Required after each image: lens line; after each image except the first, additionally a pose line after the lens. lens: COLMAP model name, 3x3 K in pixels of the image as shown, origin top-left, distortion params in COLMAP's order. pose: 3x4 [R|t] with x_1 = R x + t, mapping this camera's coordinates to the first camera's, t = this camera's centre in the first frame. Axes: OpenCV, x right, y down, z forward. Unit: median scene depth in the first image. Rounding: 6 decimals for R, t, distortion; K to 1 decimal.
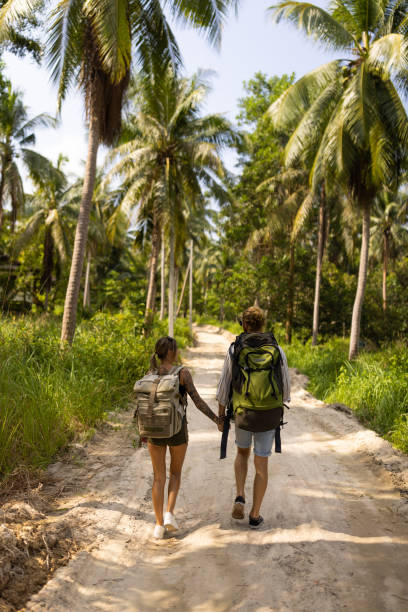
lens RADIAL K [[580.1, 0, 197.8], [0, 580.1, 304.5], [0, 0, 1]] dist [0.000354, 0.000000]
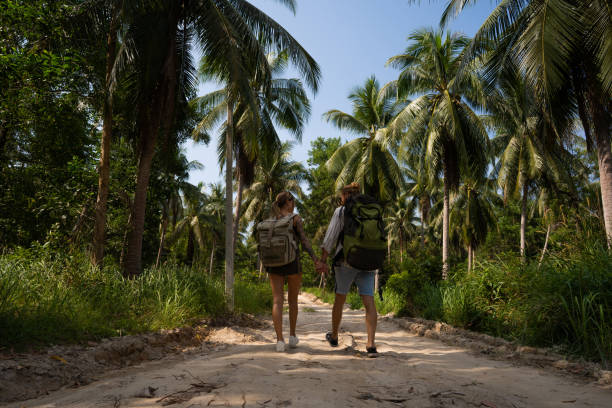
lens RADIAL K [[411.1, 0, 311.4], [0, 411.1, 198.6], [0, 0, 1]] dist [-0.040014, 0.016095]
pose [[0.996921, -0.018406, 0.076219, -0.017844], [0.032760, 0.980924, -0.191610, 0.021193], [-0.071238, 0.193517, 0.978507, -0.188707]]
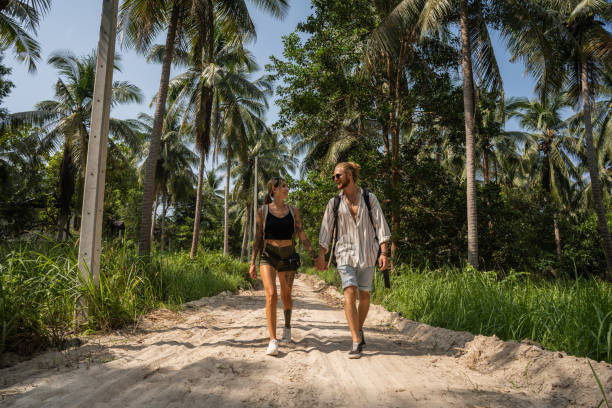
lens RADIAL K [[411.1, 0, 308.8], [0, 411.1, 201.9], [0, 0, 1]] dist [-0.040014, 0.016095]
pose [[0.998214, -0.019238, 0.056551, 0.042332], [0.027523, 0.988364, -0.149597, 0.055678], [-0.053015, 0.150886, 0.987129, 0.624826]]
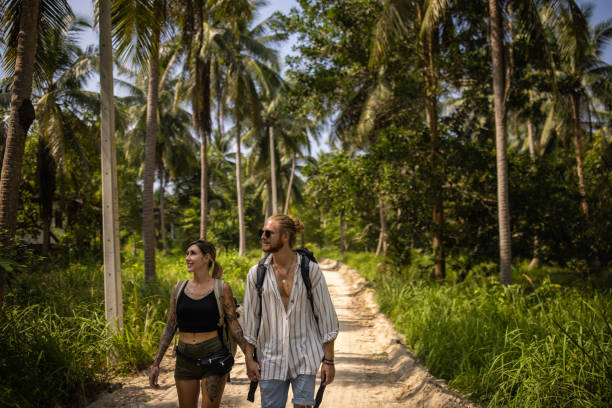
lens RADIAL K [[580.1, 0, 302.7], [0, 580.1, 200.3], [0, 0, 1]] dist [0.000354, 0.000000]
pose [[0.995468, -0.082968, -0.046479, 0.069229], [0.079500, 0.994226, -0.072077, 0.026210], [0.052191, 0.068056, 0.996315, 0.522544]]
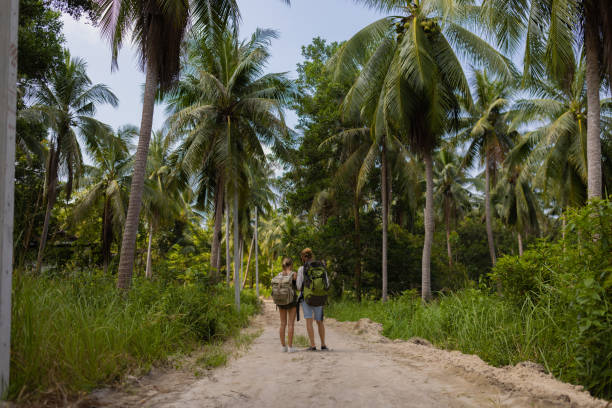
lens RADIAL K [[580.1, 0, 311.8], [0, 580.1, 202.0], [0, 0, 1]] dist [0.000354, 0.000000]
pose [[0.995675, -0.034421, 0.086290, -0.000635], [0.045783, 0.990009, -0.133367, 0.025834], [-0.080837, 0.136740, 0.987303, 0.019432]]
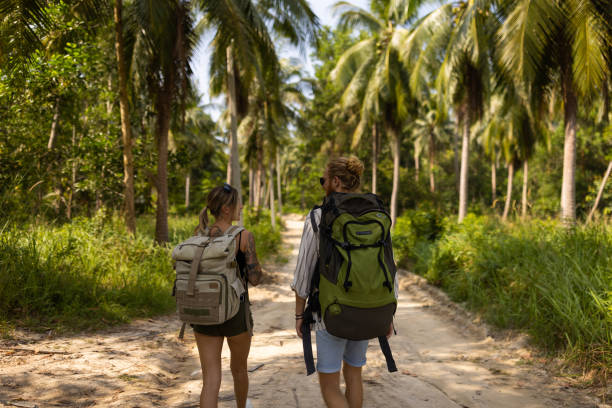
lens RADIAL K [[580.1, 0, 302.8], [0, 580.1, 203.5], [0, 0, 1]] dist [0.000354, 0.000000]
pose [[0.997339, -0.056281, 0.046338, -0.029409], [0.055362, 0.998248, 0.020887, -0.017174], [-0.047433, -0.018266, 0.998707, -0.359313]]
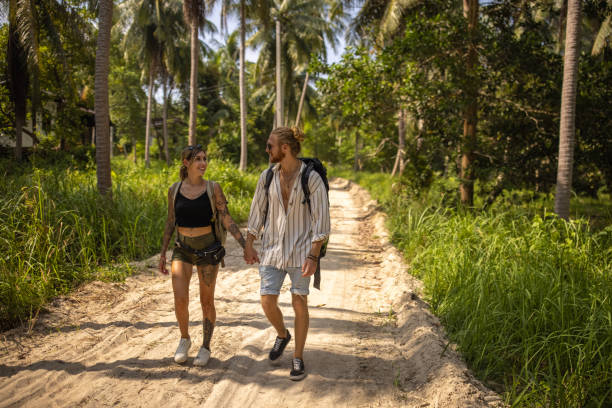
lens RADIAL K [[580.1, 0, 304.1], [0, 580.1, 200.9], [0, 0, 1]] dist [0.000354, 0.000000]
pose [[0.996310, -0.030113, -0.080369, 0.077620], [0.035520, 0.997140, 0.066714, 0.033157], [0.078130, -0.069322, 0.994530, 0.628054]]
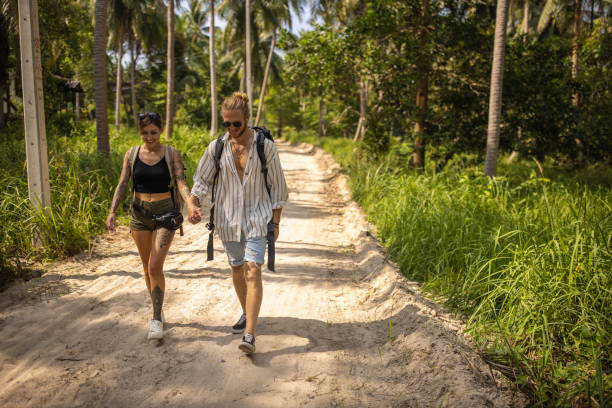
lens RADIAL K [[580.1, 0, 298.3], [0, 580.1, 201.8], [0, 0, 1]] dist [0.000354, 0.000000]
pose [[0.999101, -0.030823, -0.029096, 0.074396], [0.034356, 0.990919, 0.129997, 0.030455], [0.024825, -0.130880, 0.991087, 0.563690]]
